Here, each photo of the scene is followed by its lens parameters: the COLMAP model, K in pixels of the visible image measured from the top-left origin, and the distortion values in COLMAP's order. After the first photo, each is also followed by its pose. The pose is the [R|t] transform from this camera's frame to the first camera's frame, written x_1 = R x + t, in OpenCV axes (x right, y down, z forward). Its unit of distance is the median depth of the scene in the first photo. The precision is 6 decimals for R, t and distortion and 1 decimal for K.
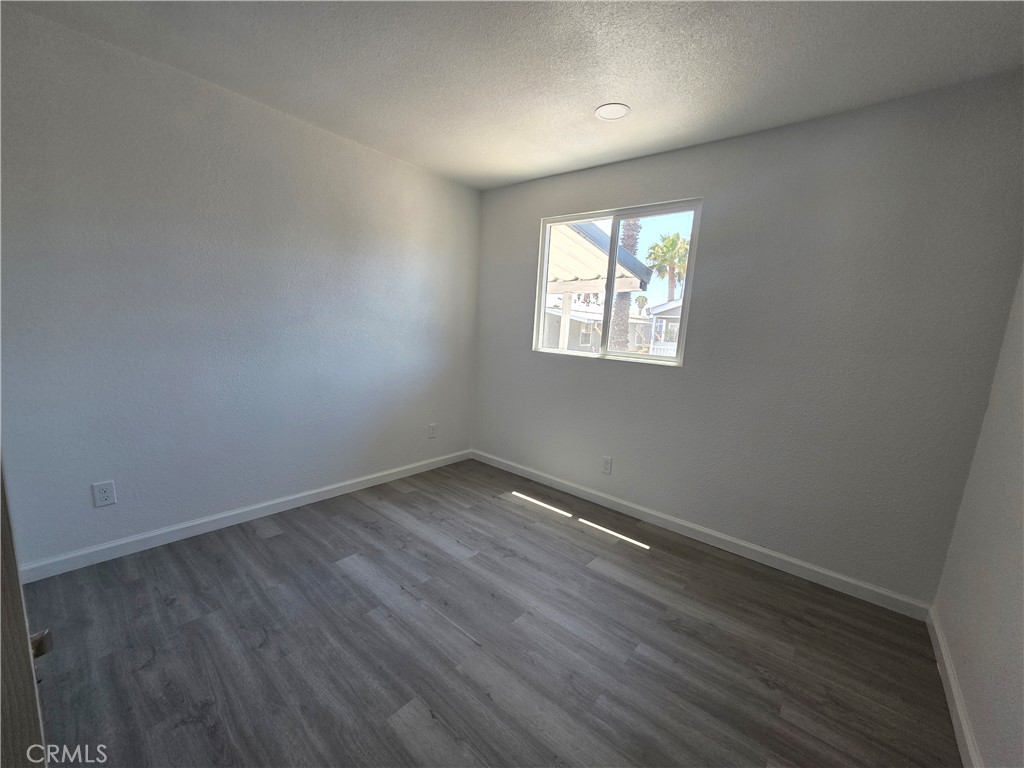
lens RADIAL K [[412.1, 0, 513.3], [0, 412.1, 395.3], [0, 0, 1]] dist [0.001897, 0.000215]
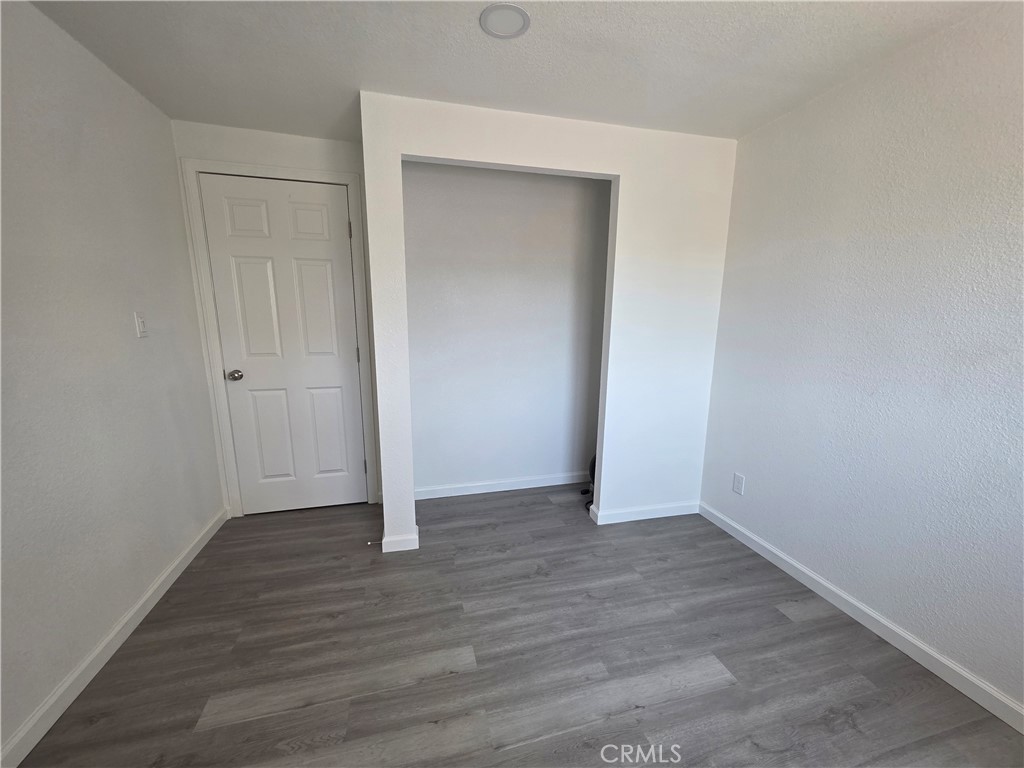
lens RADIAL K [[412.1, 0, 513.3], [0, 412.1, 395.3], [0, 0, 1]] dist [0.001897, 0.000215]
pose [[-0.561205, 0.104579, -0.821043, 0.484431], [-0.179153, 0.953120, 0.243858, -0.244627], [0.808055, 0.283947, -0.516160, 1.243463]]
